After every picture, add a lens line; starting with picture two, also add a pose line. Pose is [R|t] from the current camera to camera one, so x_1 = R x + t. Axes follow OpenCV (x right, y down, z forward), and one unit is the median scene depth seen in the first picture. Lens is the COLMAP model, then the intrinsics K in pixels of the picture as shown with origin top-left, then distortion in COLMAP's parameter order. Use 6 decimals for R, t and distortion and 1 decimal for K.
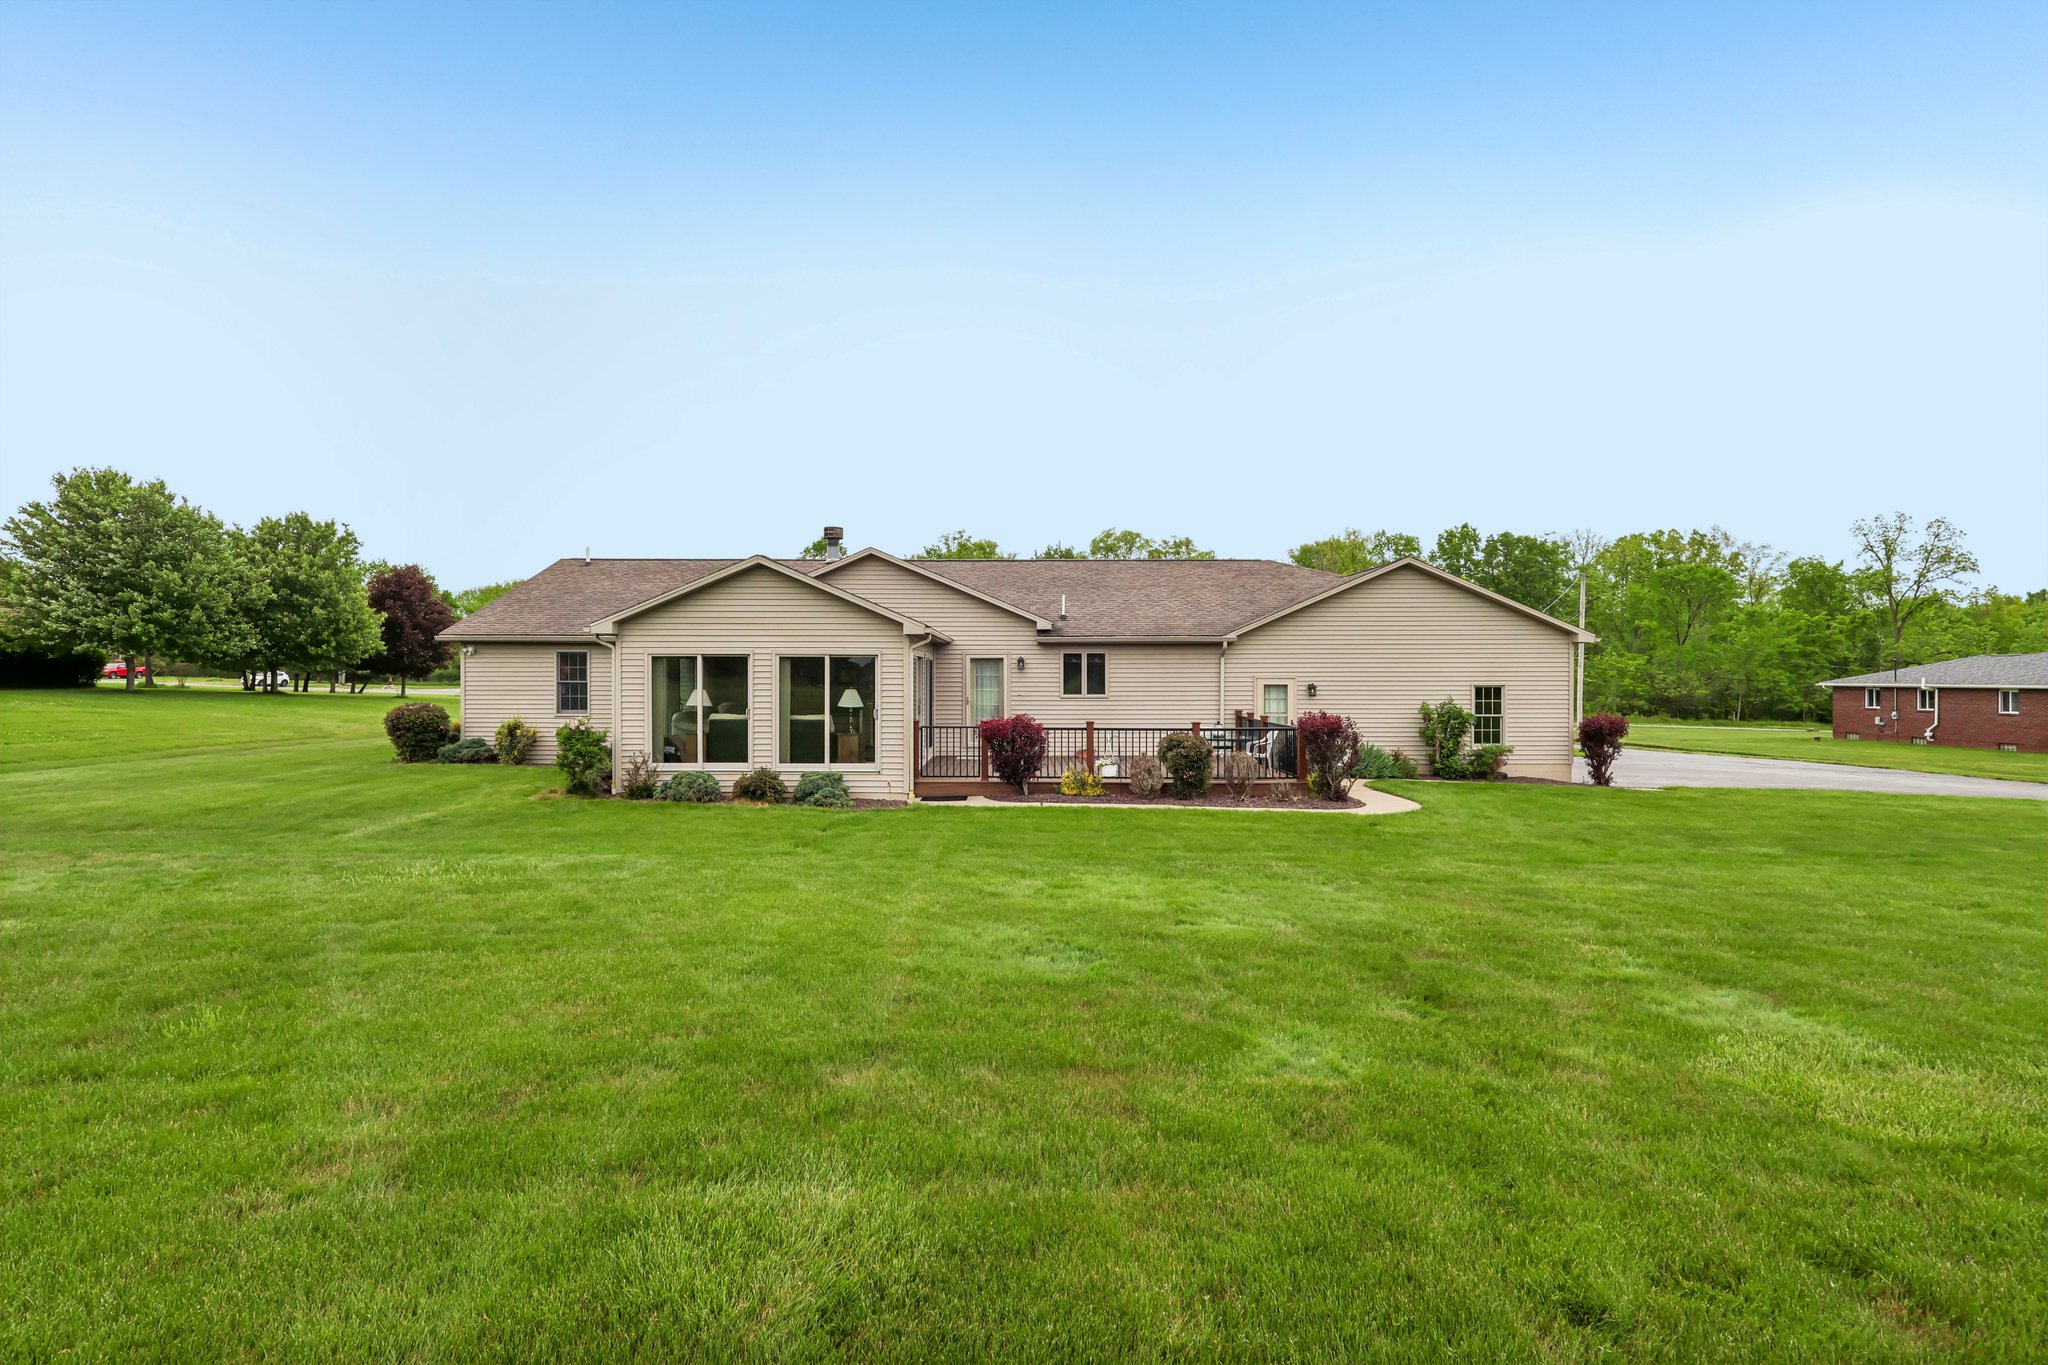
lens RADIAL K [[952.7, 0, 1029.4], [0, 952.7, 685.8], [0, 0, 1]] dist [0.000297, 0.001837]
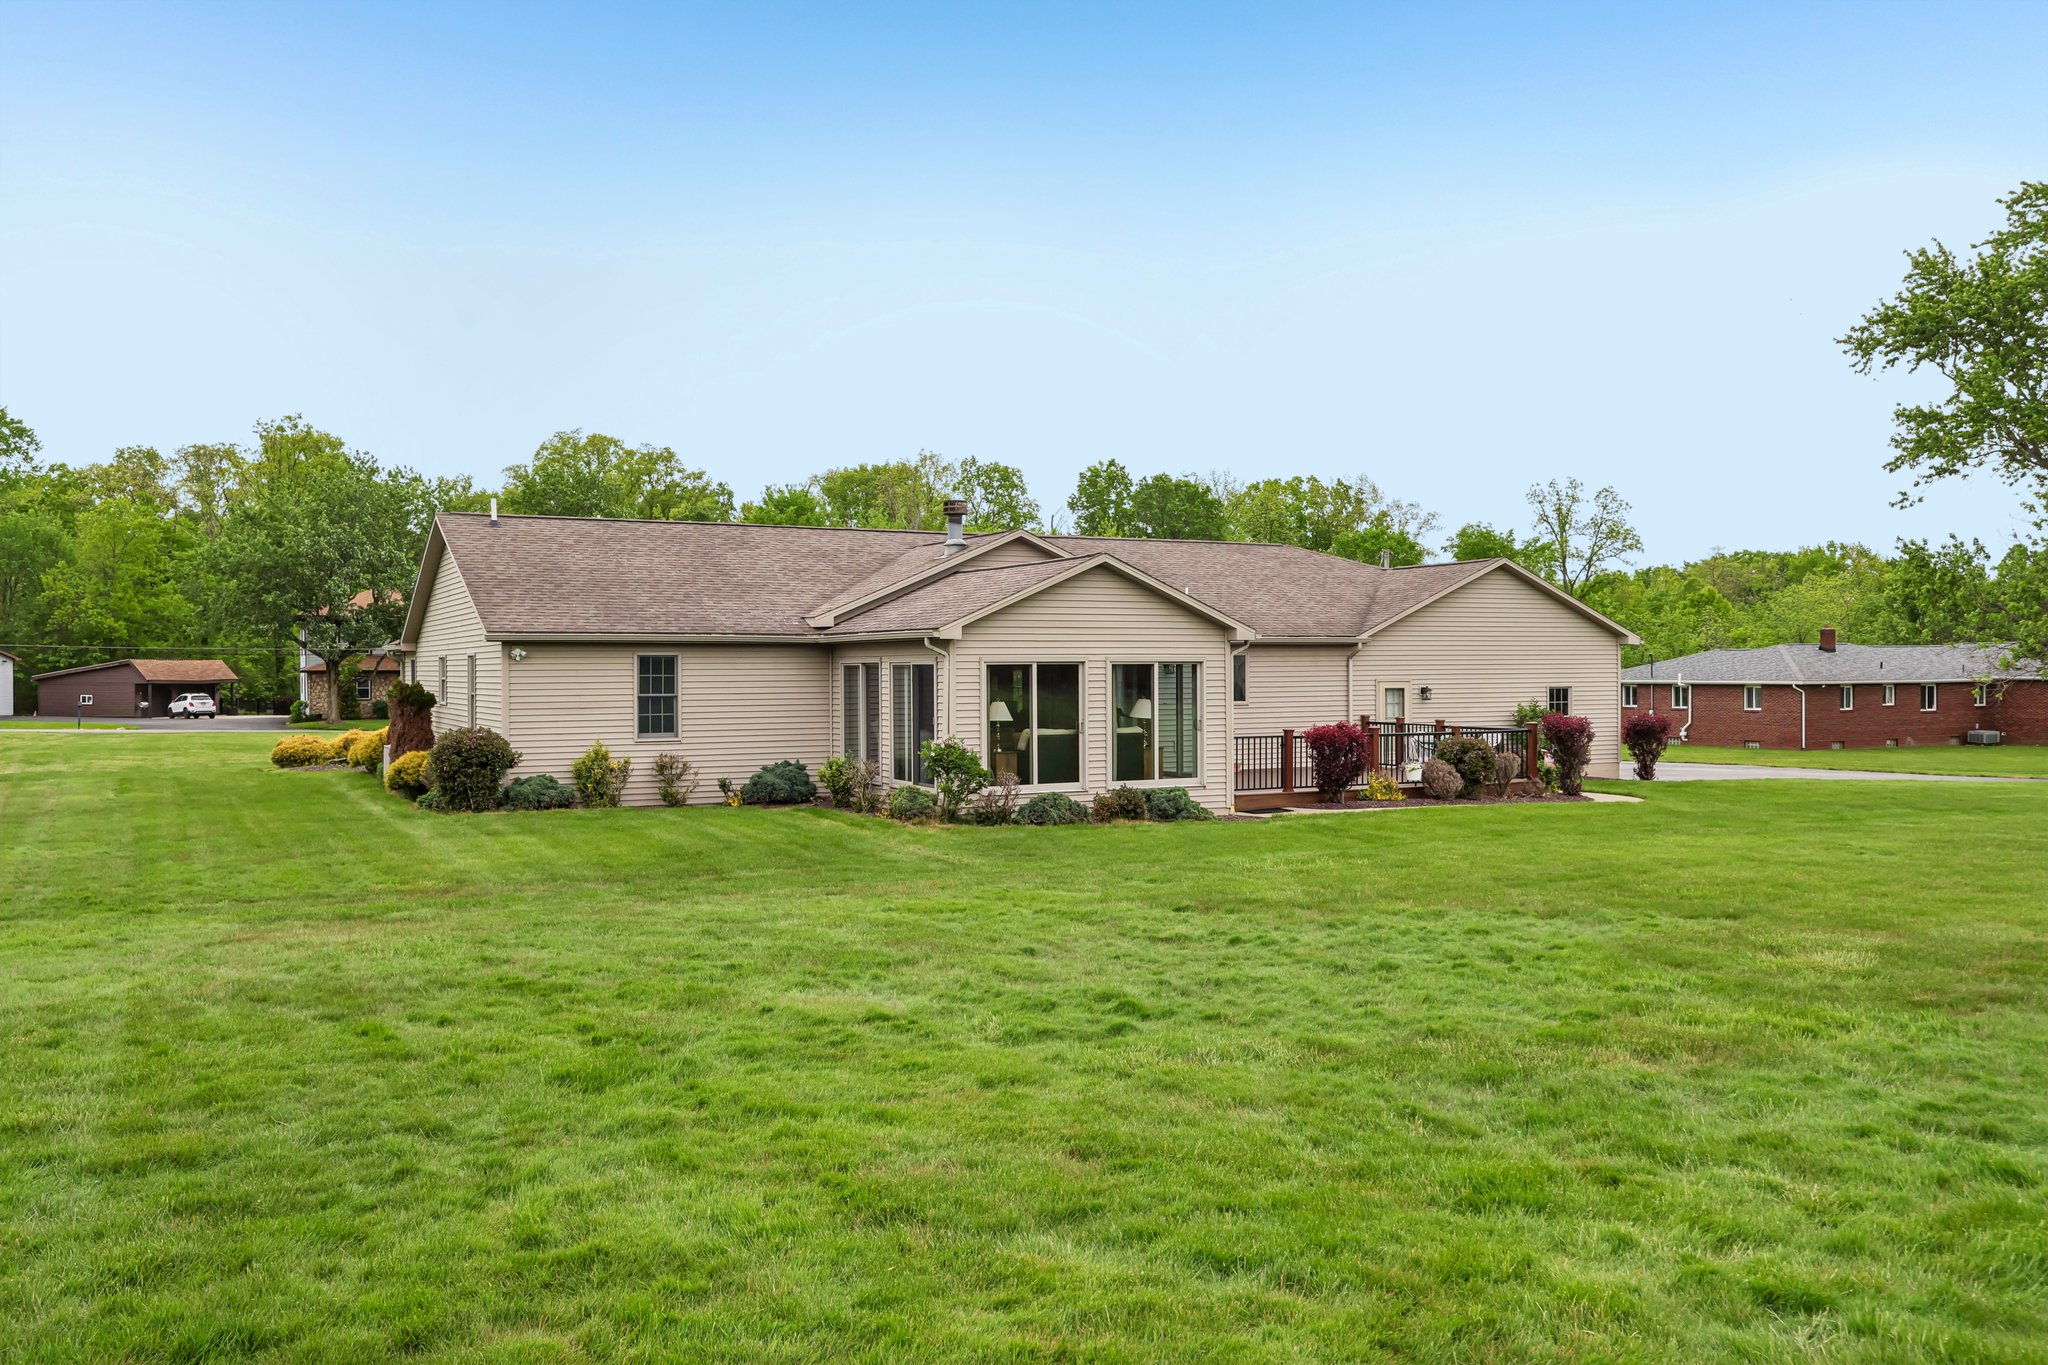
lens RADIAL K [[1686.0, 0, 1021.6], [0, 1686.0, 679.5], [0, 0, 1]] dist [-0.003884, 0.005406]
pose [[0.877156, -0.008665, 0.480127, -0.423214], [0.011853, 0.999923, -0.003609, -0.004245], [-0.480059, 0.008856, 0.877191, -0.140514]]
